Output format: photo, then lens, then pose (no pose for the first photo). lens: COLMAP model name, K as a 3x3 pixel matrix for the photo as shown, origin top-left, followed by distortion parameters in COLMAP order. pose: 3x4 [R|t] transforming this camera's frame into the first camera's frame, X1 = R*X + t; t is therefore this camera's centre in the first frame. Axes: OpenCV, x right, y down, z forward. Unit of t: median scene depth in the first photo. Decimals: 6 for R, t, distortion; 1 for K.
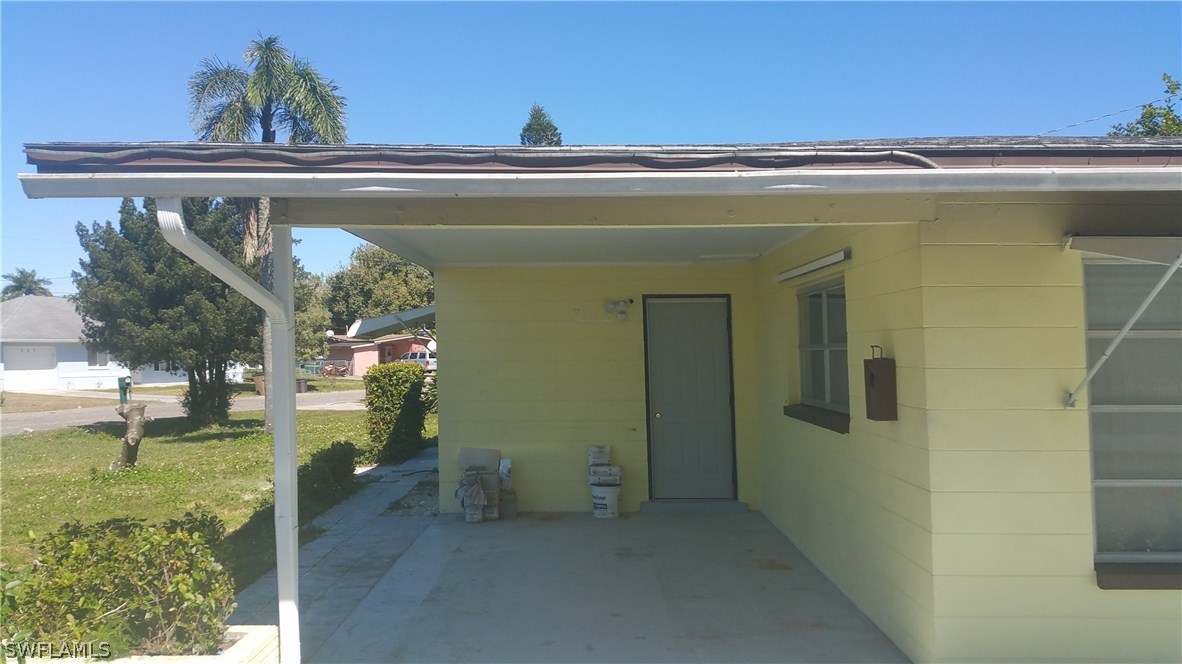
lens RADIAL K [[1003.0, 0, 588.5], [0, 1003.0, 327.3], [0, 0, 1]] dist [0.047202, -0.040101]
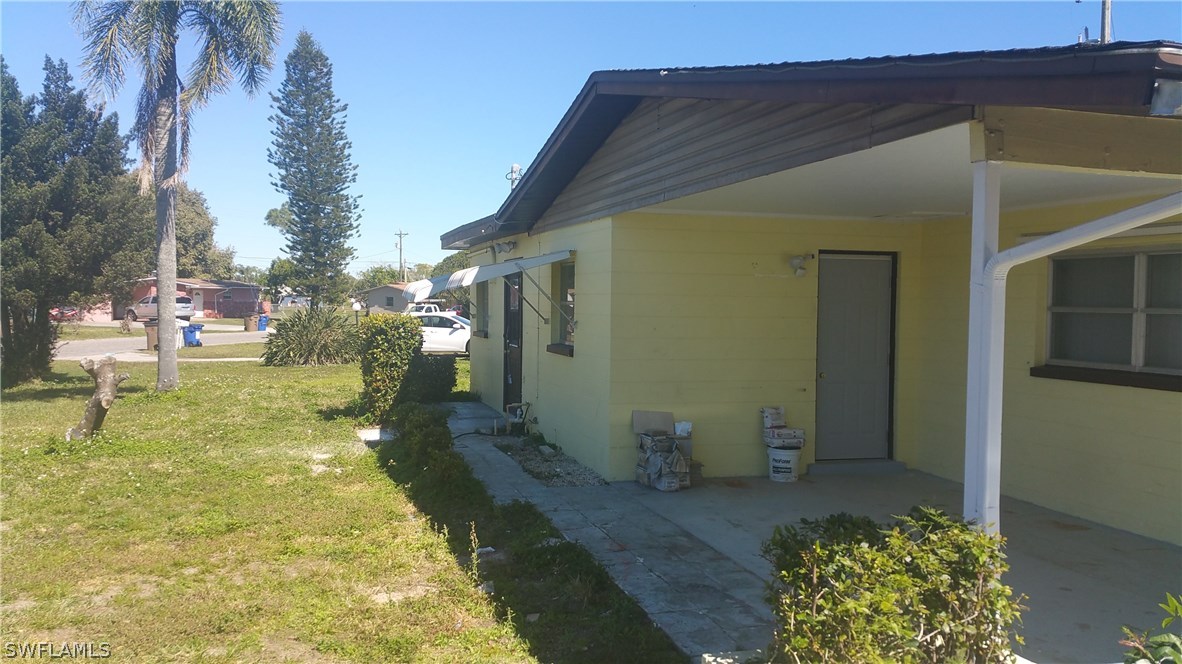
lens RADIAL K [[1003.0, 0, 593.6], [0, 1003.0, 338.4], [0, 0, 1]] dist [0.047202, -0.040101]
pose [[0.957181, 0.008700, 0.289360, -0.426834], [-0.026433, 0.997999, 0.057433, 0.002577], [-0.288282, -0.062622, 0.955496, 0.139417]]
